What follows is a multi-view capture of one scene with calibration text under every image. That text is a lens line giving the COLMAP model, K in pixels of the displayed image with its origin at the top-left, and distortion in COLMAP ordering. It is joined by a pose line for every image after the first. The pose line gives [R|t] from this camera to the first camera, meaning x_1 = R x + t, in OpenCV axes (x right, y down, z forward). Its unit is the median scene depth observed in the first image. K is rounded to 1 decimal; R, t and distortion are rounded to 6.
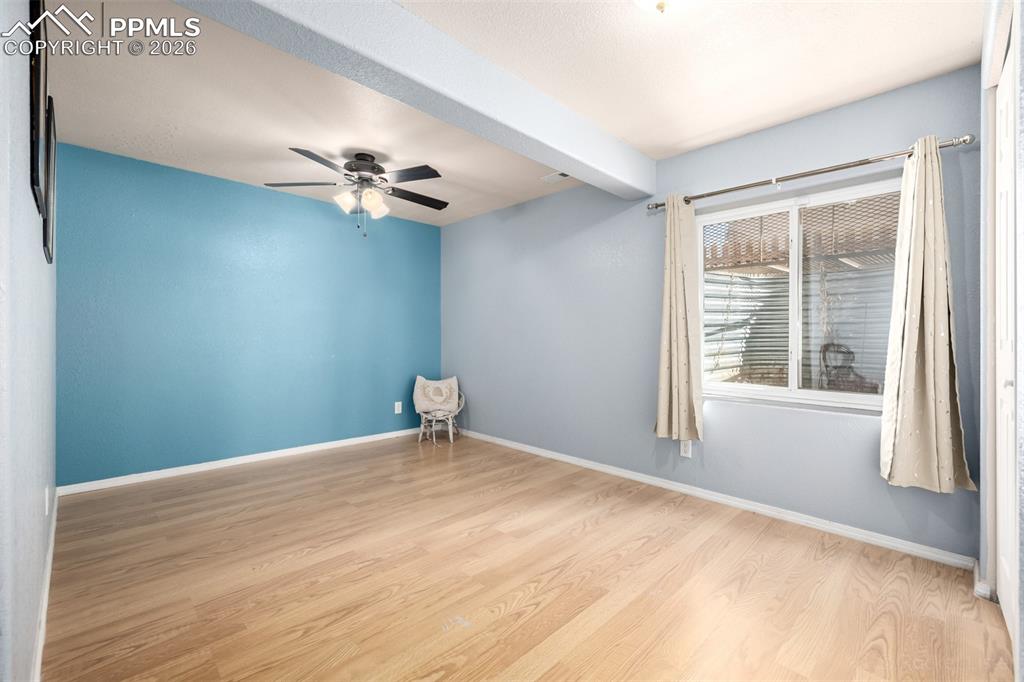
lens RADIAL K [[435.9, 0, 506.8], [0, 435.9, 337.4], [0, 0, 1]] dist [0.001286, 0.000451]
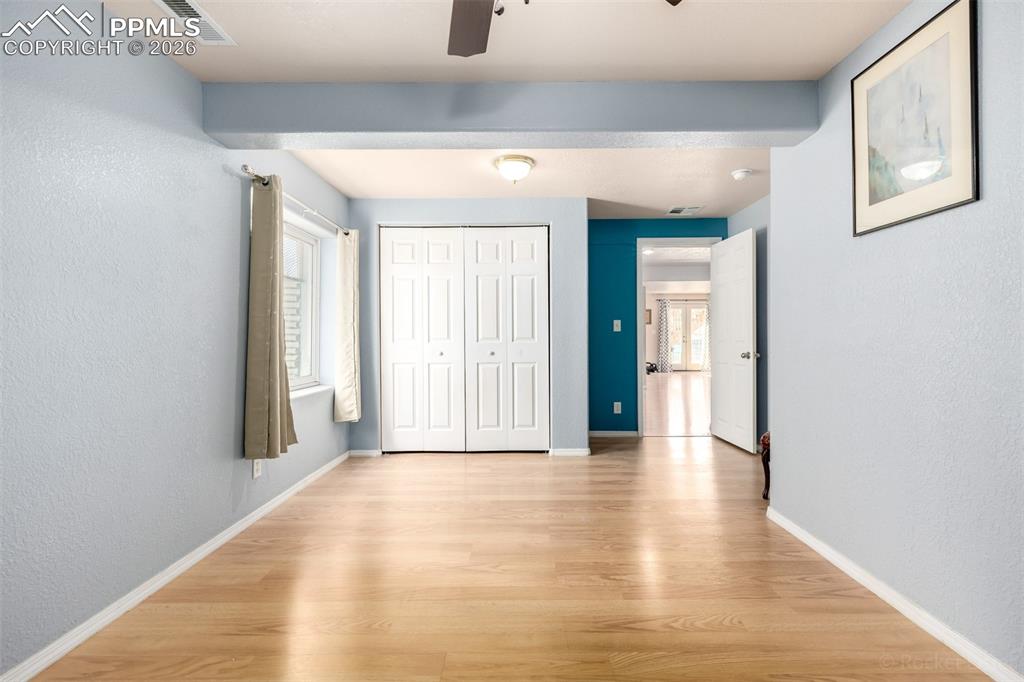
lens RADIAL K [[435.9, 0, 518.3], [0, 435.9, 338.1], [0, 0, 1]] dist [0.001286, 0.000451]
pose [[-0.716425, -0.005352, 0.697644, -0.680996], [0.000743, 0.999964, 0.008434, -0.011541], [-0.697664, 0.006561, -0.716395, 1.504851]]
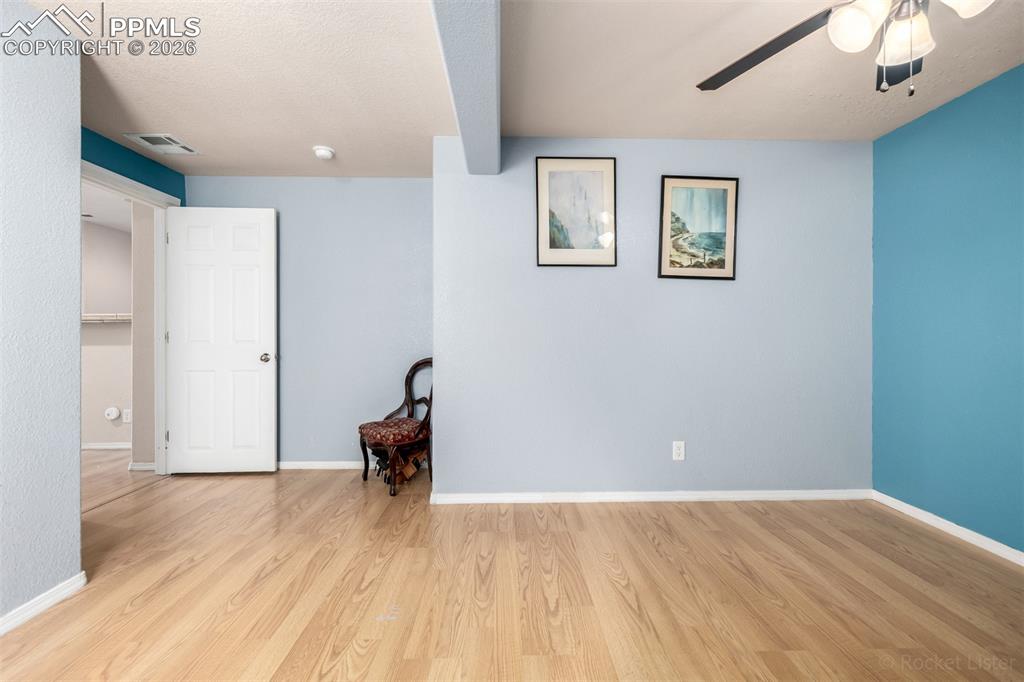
lens RADIAL K [[435.9, 0, 518.6], [0, 435.9, 334.5], [0, 0, 1]] dist [0.001286, 0.000451]
pose [[-0.675380, -0.003429, -0.737461, 0.289081], [-0.002404, 0.999994, -0.002448, -0.005765], [0.737466, 0.000119, -0.675385, 1.253462]]
